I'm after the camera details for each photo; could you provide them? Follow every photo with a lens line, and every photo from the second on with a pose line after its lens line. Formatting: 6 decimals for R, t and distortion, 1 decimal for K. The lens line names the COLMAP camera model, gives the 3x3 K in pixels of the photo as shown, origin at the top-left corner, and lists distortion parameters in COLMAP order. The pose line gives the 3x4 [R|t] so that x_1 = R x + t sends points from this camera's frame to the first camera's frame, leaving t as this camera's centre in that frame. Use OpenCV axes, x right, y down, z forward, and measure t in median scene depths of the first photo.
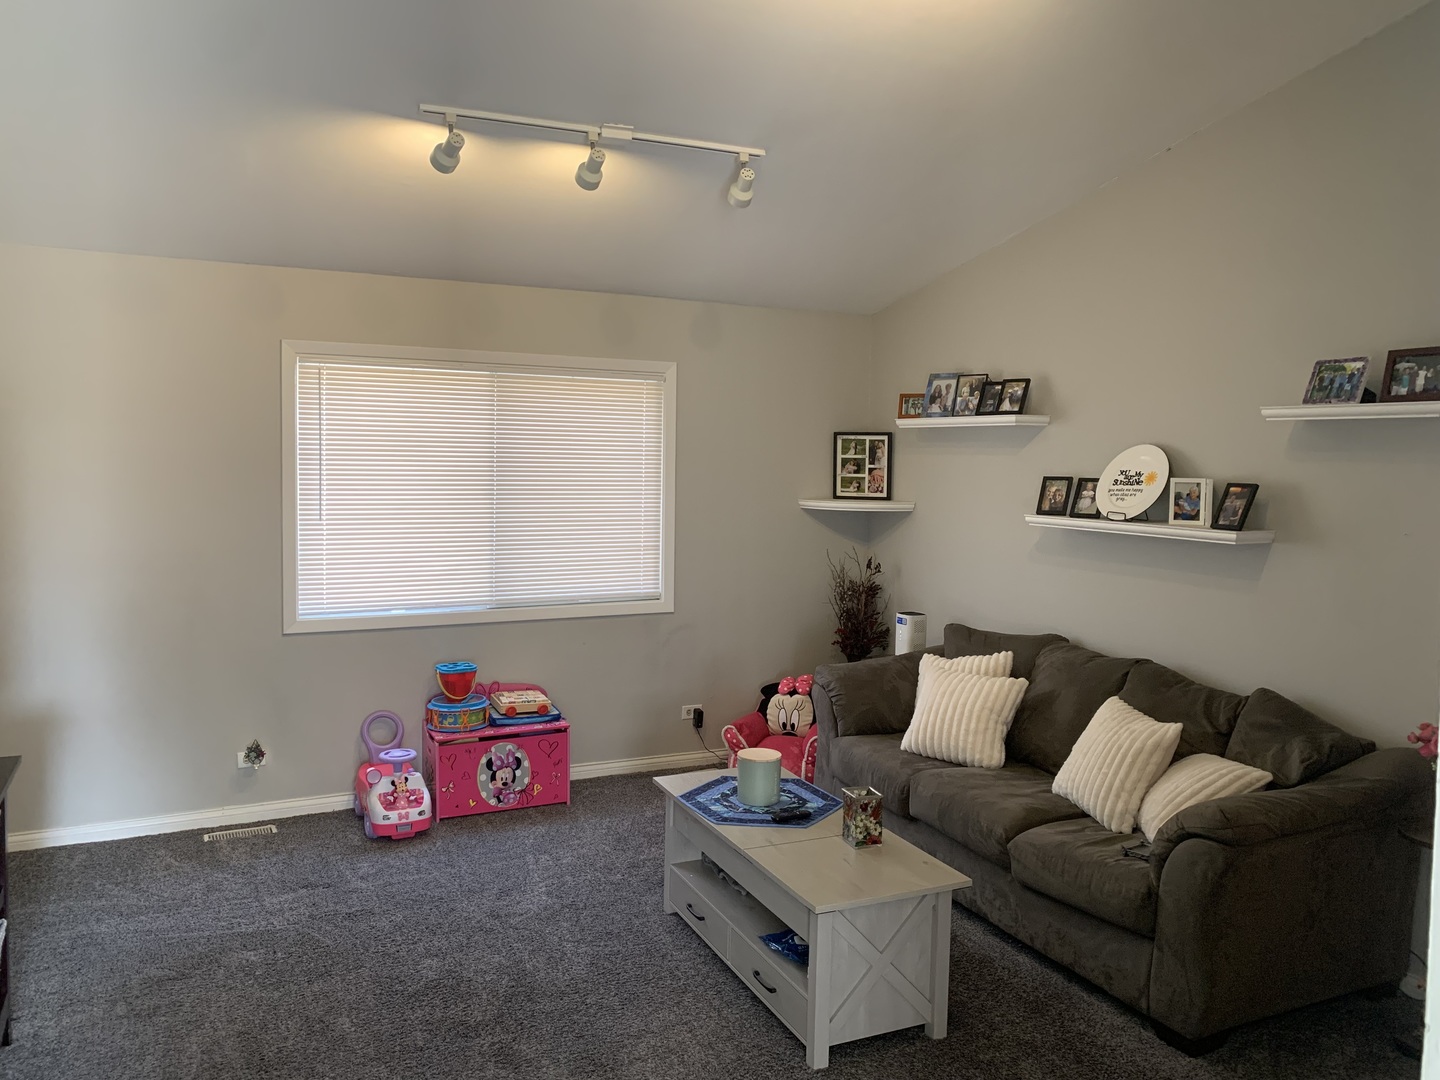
lens RADIAL K [[1085.4, 0, 730.7], [0, 1085.4, 526.4], [0, 0, 1]] dist [0.002698, -0.002242]
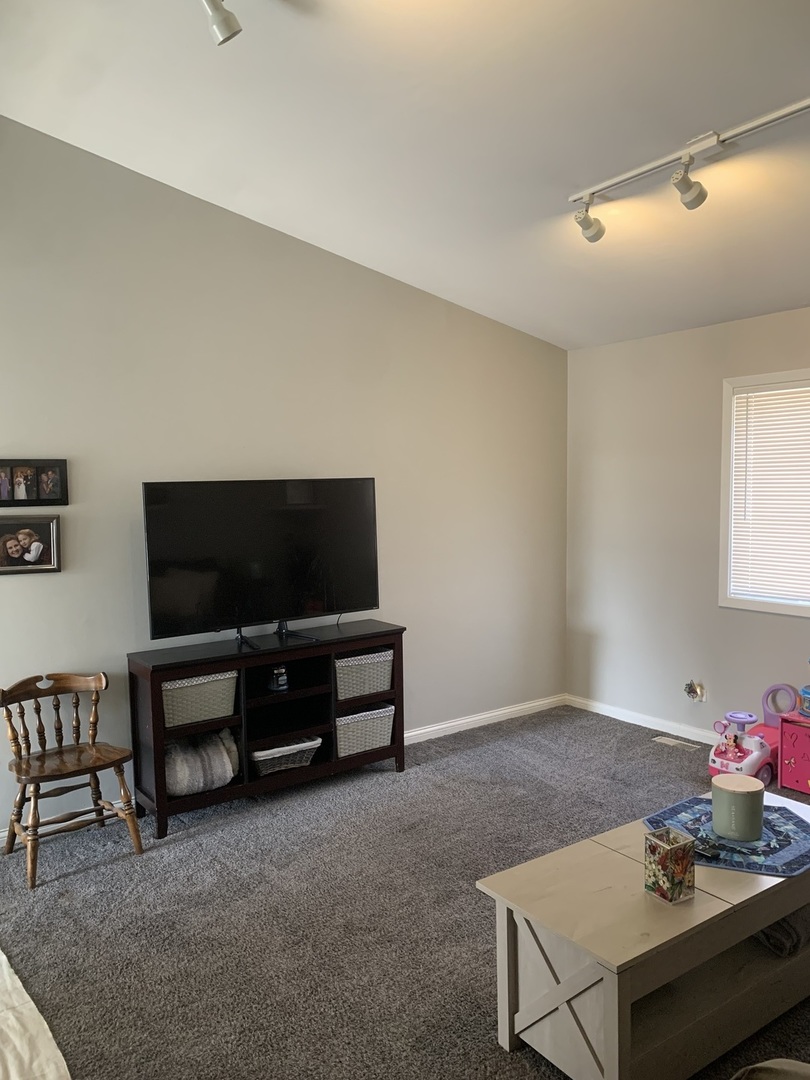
lens RADIAL K [[814.1, 0, 412.5], [0, 814.1, 549.8], [0, 0, 1]] dist [0.002698, -0.002242]
pose [[0.190909, 0.064547, -0.979483, 0.504423], [-0.045926, 0.997330, 0.056771, -0.007737], [0.980533, 0.034146, 0.193364, 0.478042]]
